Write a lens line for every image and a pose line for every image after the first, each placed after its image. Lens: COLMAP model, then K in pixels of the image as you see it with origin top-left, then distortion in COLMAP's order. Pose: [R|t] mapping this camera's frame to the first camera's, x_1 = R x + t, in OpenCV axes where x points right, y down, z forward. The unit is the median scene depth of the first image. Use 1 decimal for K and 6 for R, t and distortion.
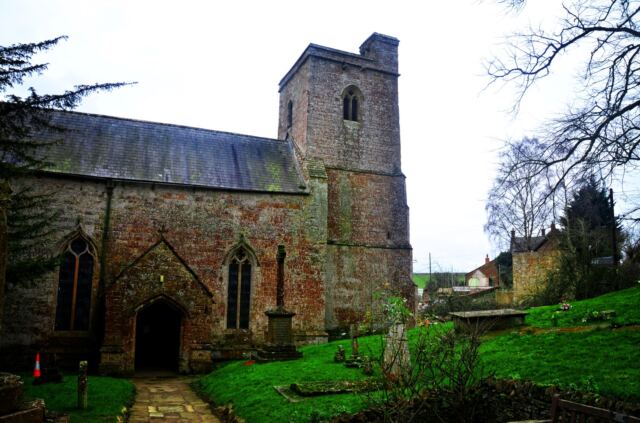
lens RADIAL K [[498.8, 0, 320.0], [0, 498.8, 211.5], [0, 0, 1]] dist [-0.159787, 0.109691]
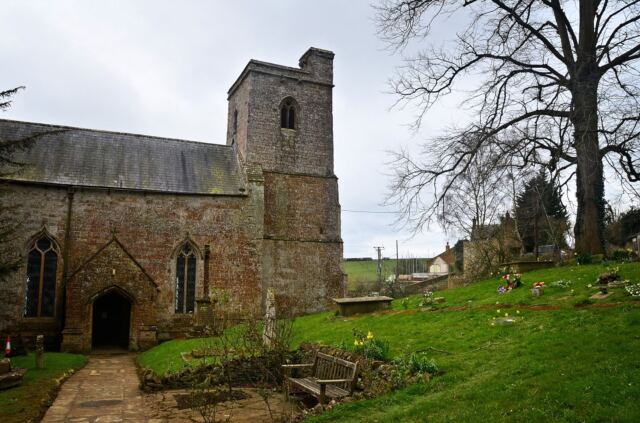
lens RADIAL K [[498.8, 0, 320.0], [0, 498.8, 211.5], [0, 0, 1]] dist [-0.159787, 0.109691]
pose [[0.999010, -0.007390, 0.043858, 0.101997], [0.006202, 0.999611, 0.027174, -0.031304], [-0.044042, -0.026875, 0.998668, -0.158523]]
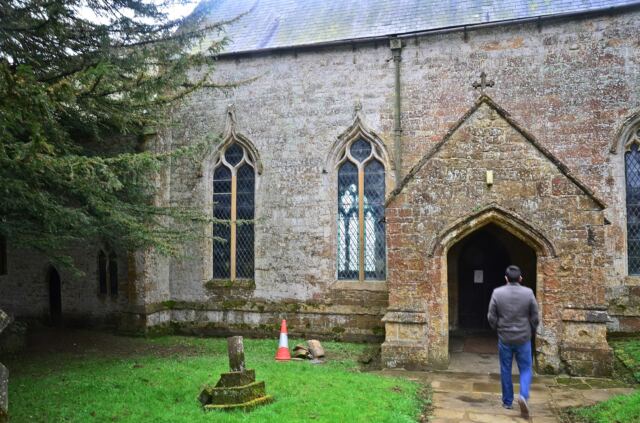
lens RADIAL K [[498.8, 0, 320.0], [0, 498.8, 211.5], [0, 0, 1]] dist [-0.159787, 0.109691]
pose [[0.765406, -0.054582, -0.641228, -0.112677], [0.131200, 0.988705, 0.072448, 0.090550], [0.630031, -0.139581, 0.763922, 0.411577]]
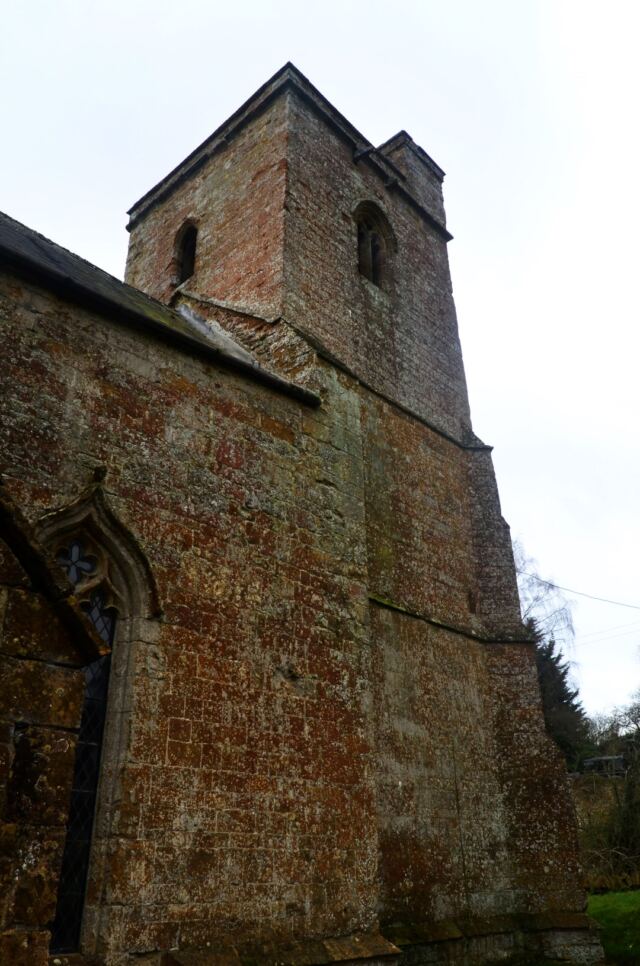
lens RADIAL K [[767.9, 0, 320.0], [0, 767.9, 483.0], [0, 0, 1]] dist [0.000366, 0.000735]
pose [[0.911999, 0.157278, 0.378841, -0.199604], [-0.045662, 0.956757, -0.287281, 0.149792], [-0.407642, 0.244701, 0.879744, 0.666598]]
